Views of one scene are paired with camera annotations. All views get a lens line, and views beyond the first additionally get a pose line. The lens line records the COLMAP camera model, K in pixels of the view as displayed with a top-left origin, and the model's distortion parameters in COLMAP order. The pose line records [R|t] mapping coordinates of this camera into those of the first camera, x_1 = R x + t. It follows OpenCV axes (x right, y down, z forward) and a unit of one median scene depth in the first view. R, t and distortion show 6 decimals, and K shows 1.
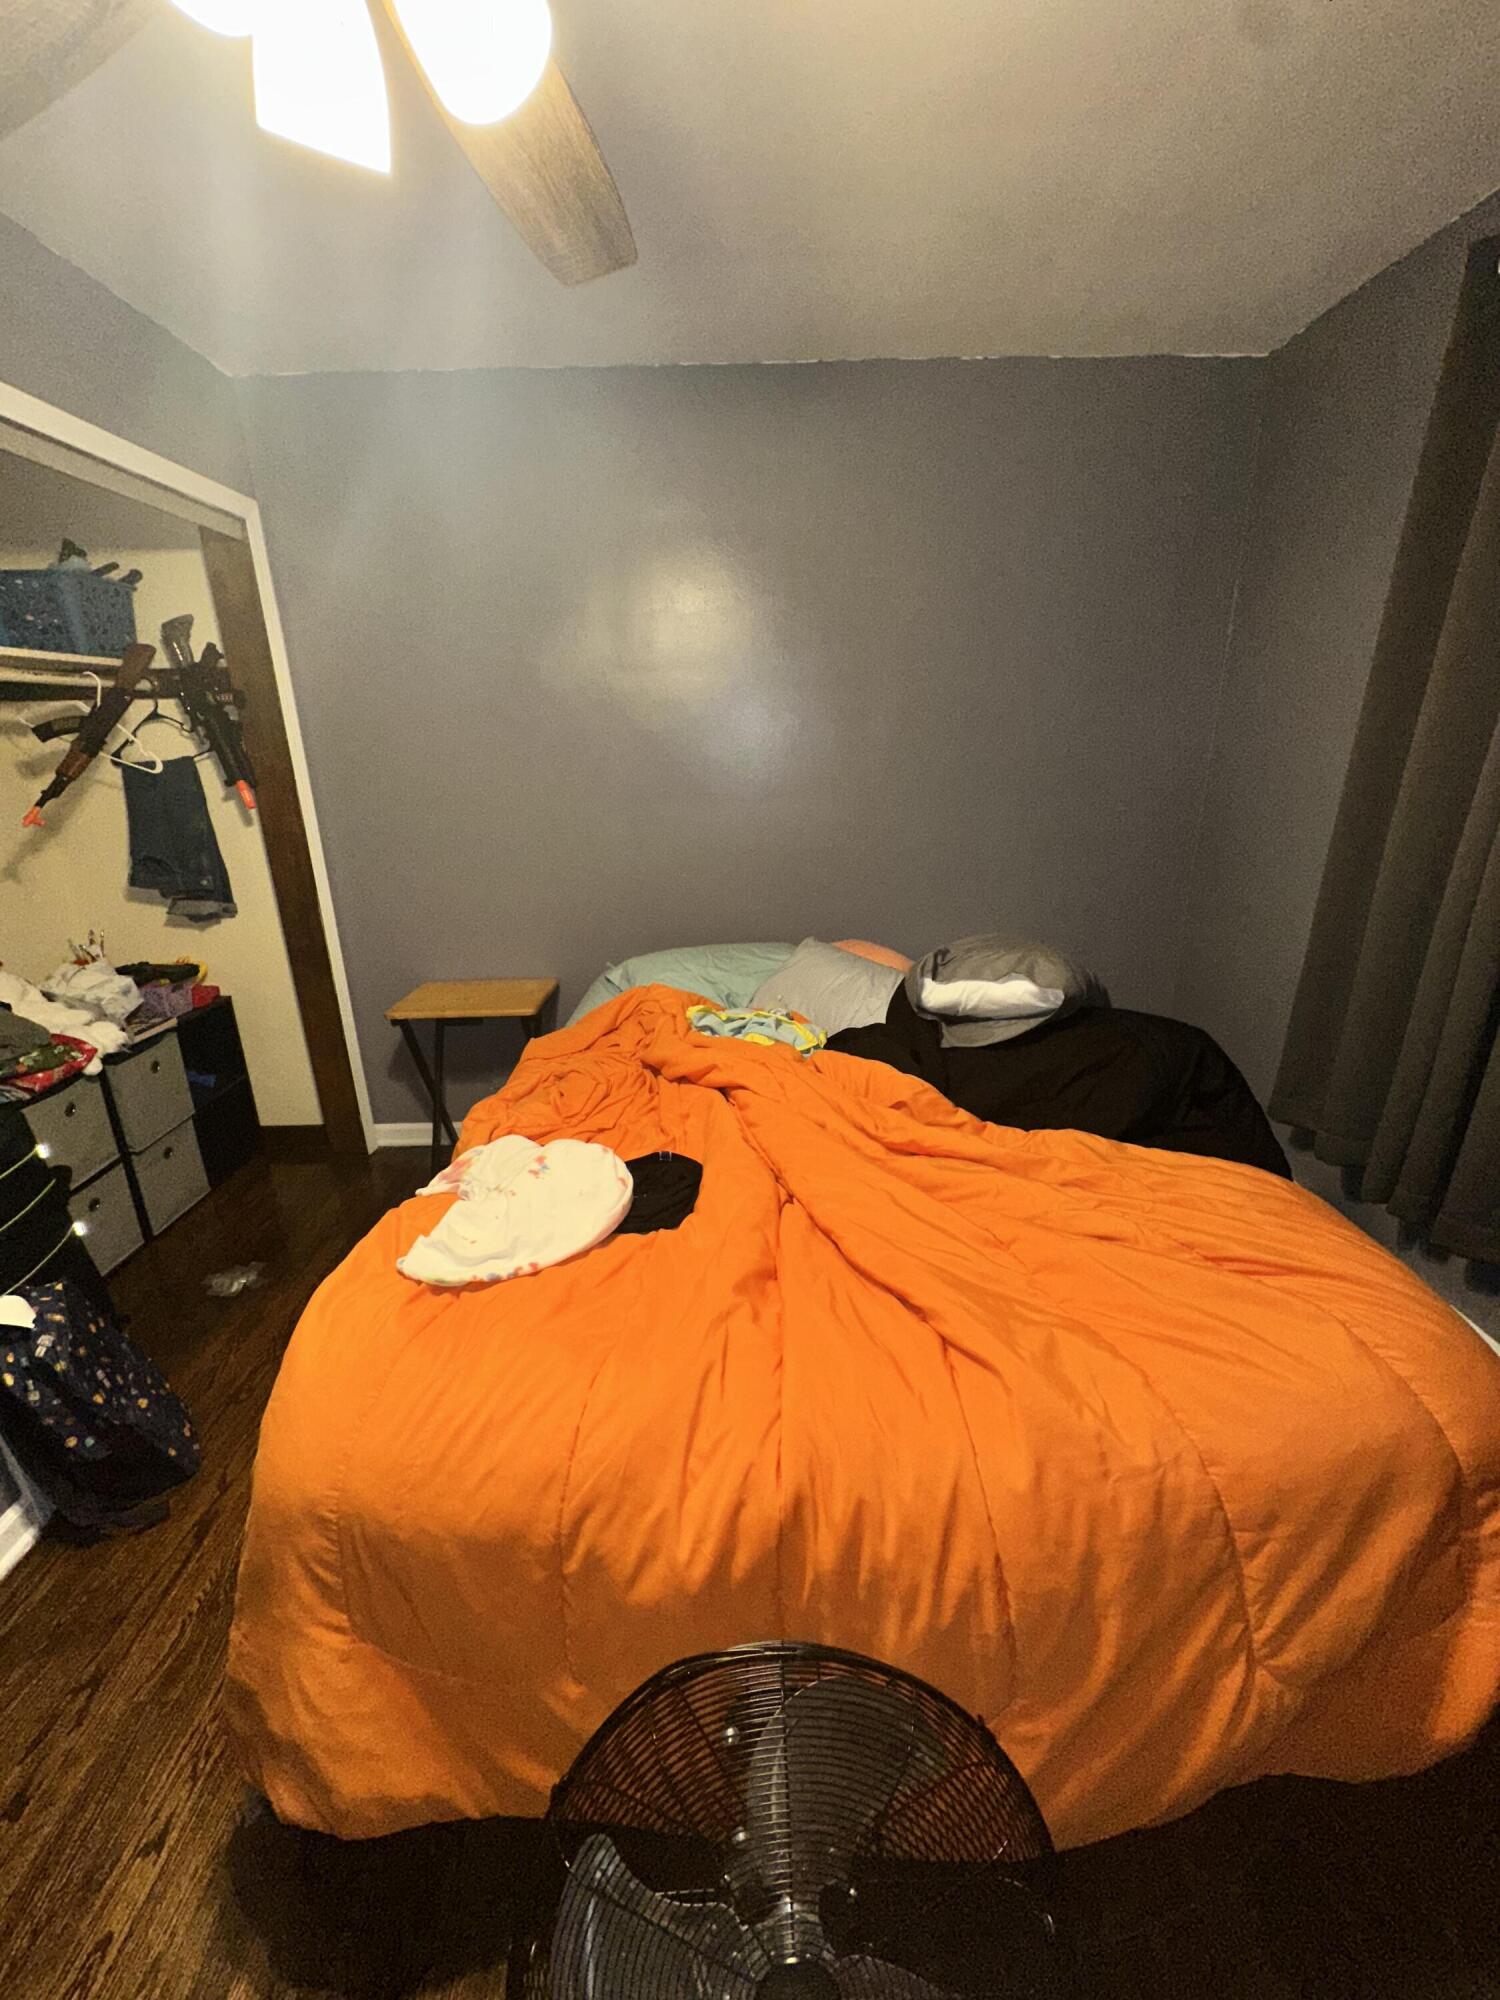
lens RADIAL K [[797.8, 0, 747.1], [0, 797.8, 1005.7], [0, 0, 1]] dist [-0.002694, 0.000111]
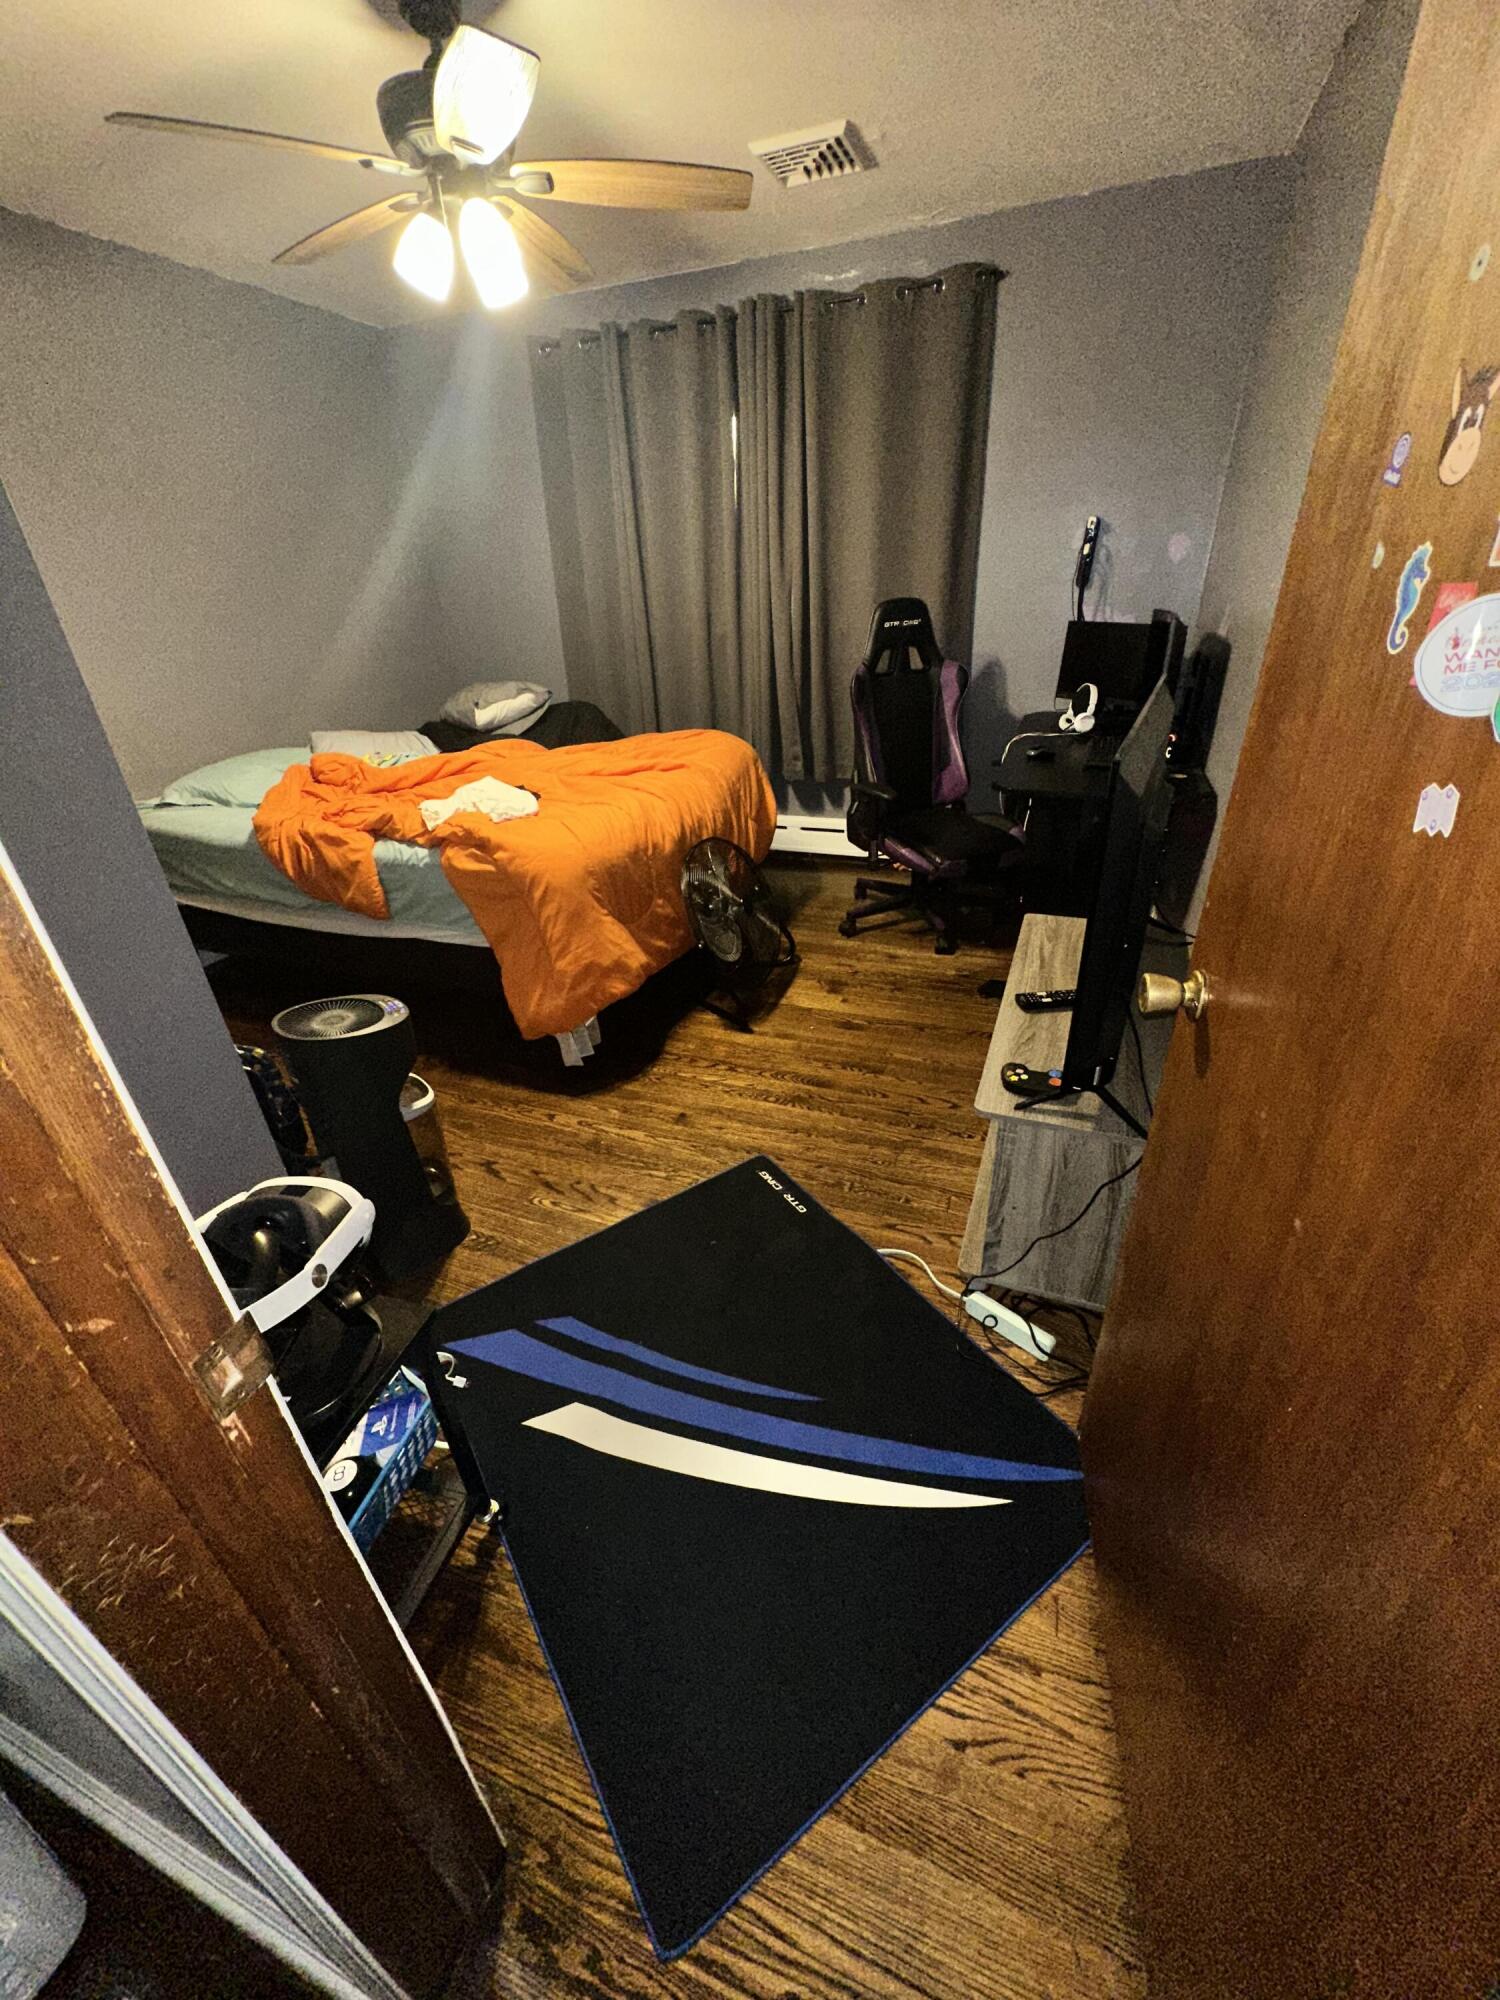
lens RADIAL K [[797.8, 0, 750.9], [0, 797.8, 1002.8], [0, 0, 1]] dist [-0.002694, 0.000111]
pose [[0.377046, -0.449649, 0.809723, -2.697489], [0.339430, 0.880507, 0.330901, 0.343141], [-0.861756, 0.150079, 0.484616, -0.662711]]
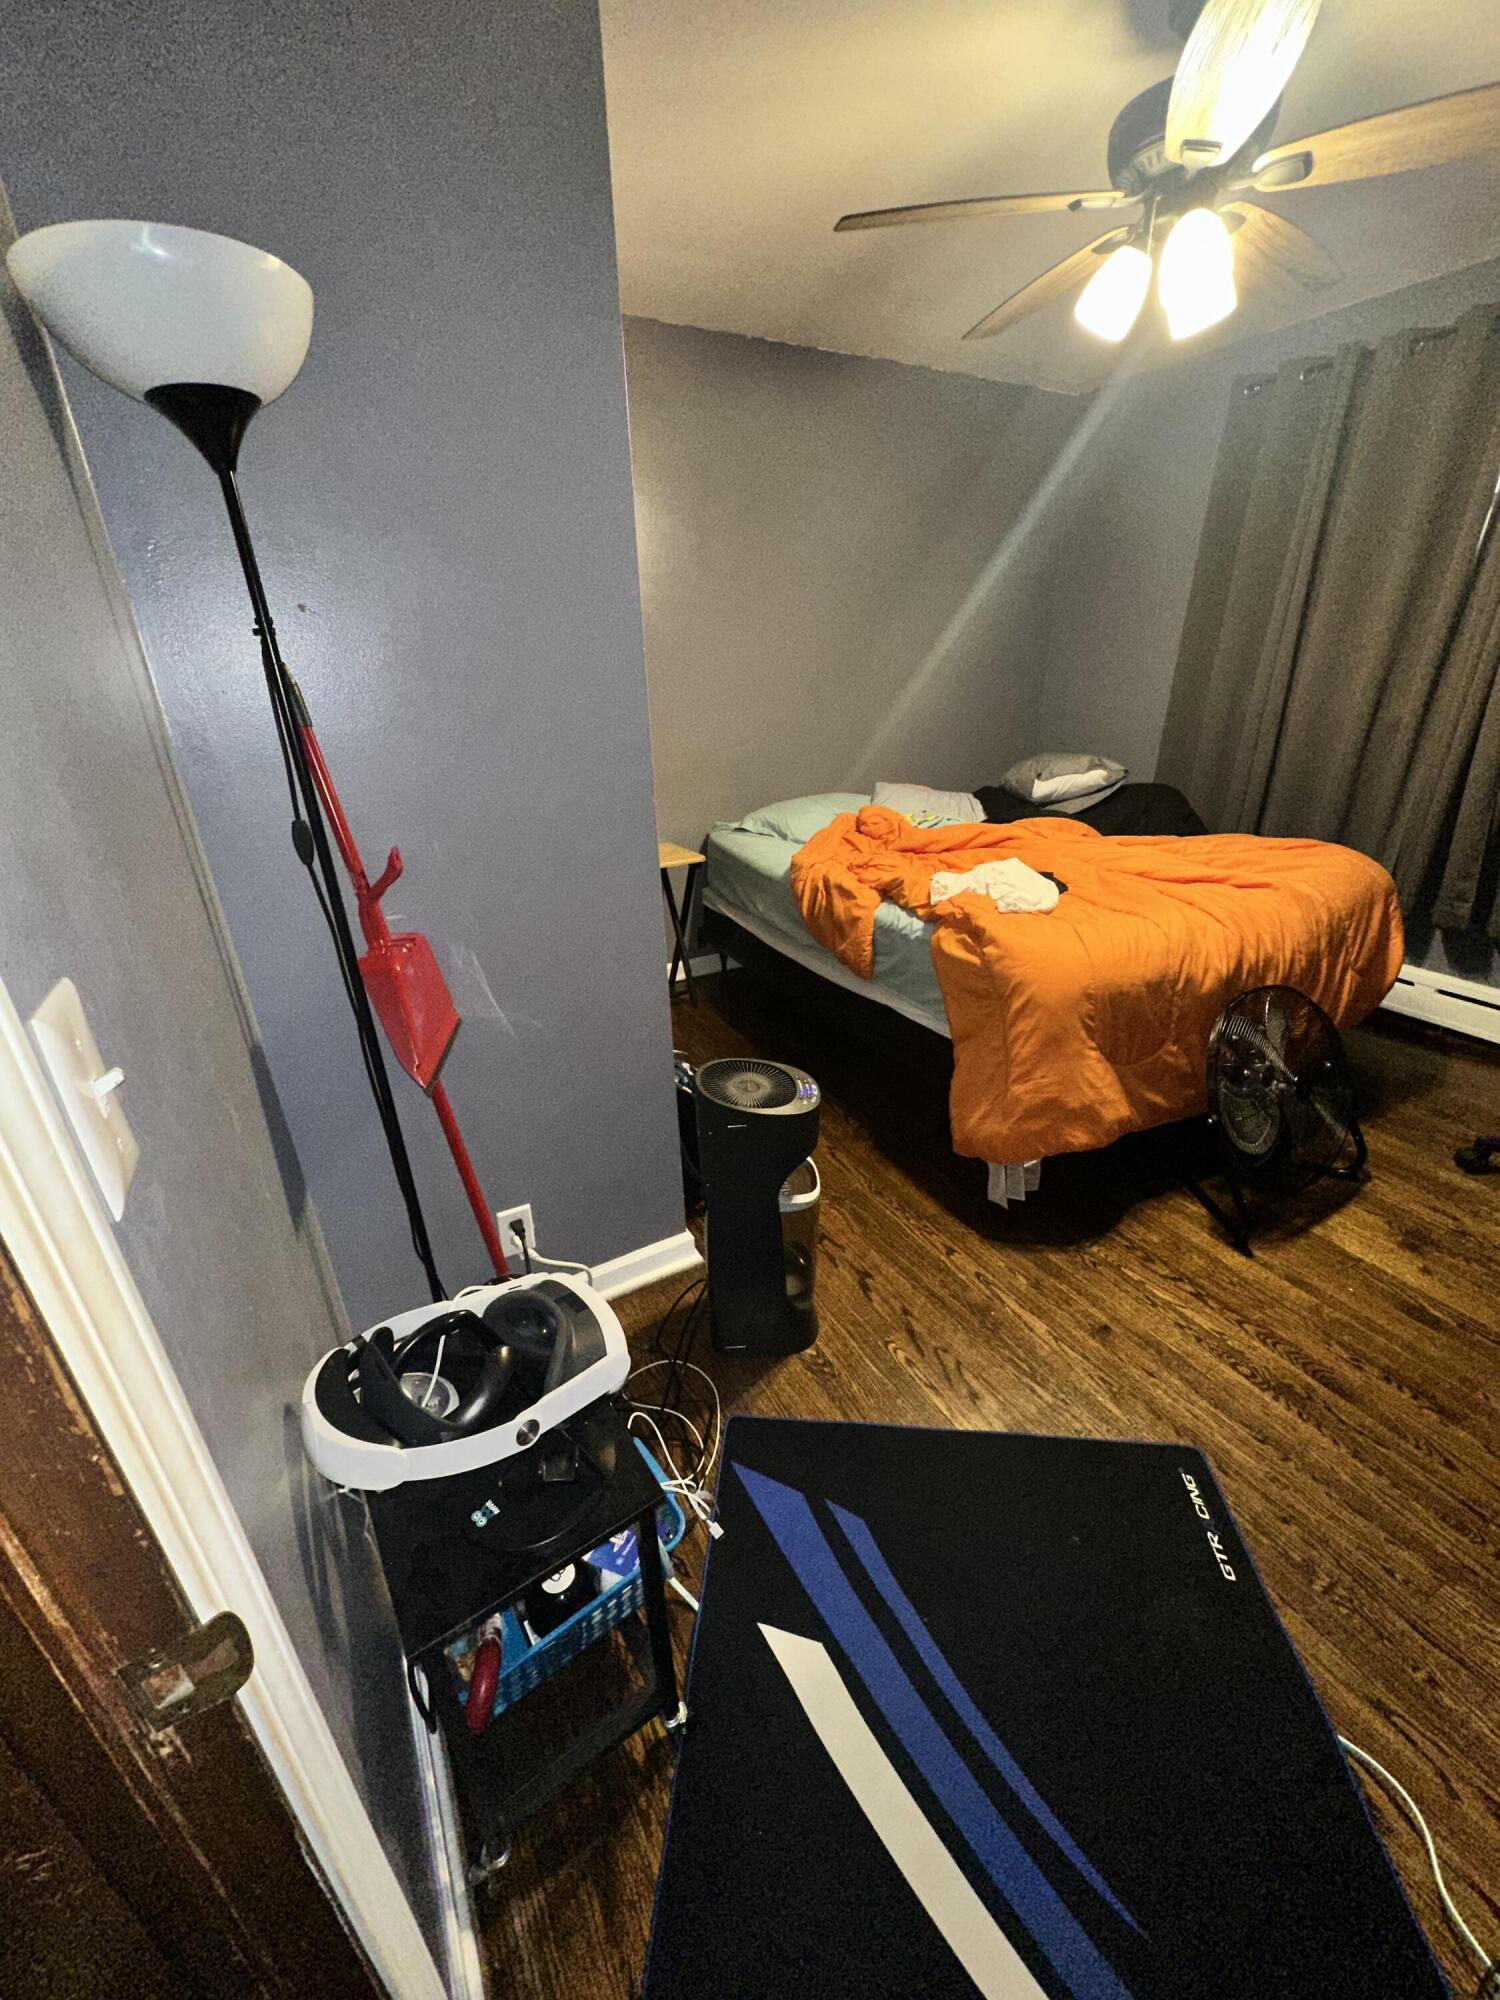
lens RADIAL K [[797.8, 0, 749.7], [0, 797.8, 1001.0], [0, 0, 1]] dist [-0.002694, 0.000111]
pose [[0.882551, -0.201370, 0.424916, -2.302208], [0.170409, 0.979202, 0.110109, 0.275412], [-0.438251, -0.024767, 0.898511, -0.534450]]
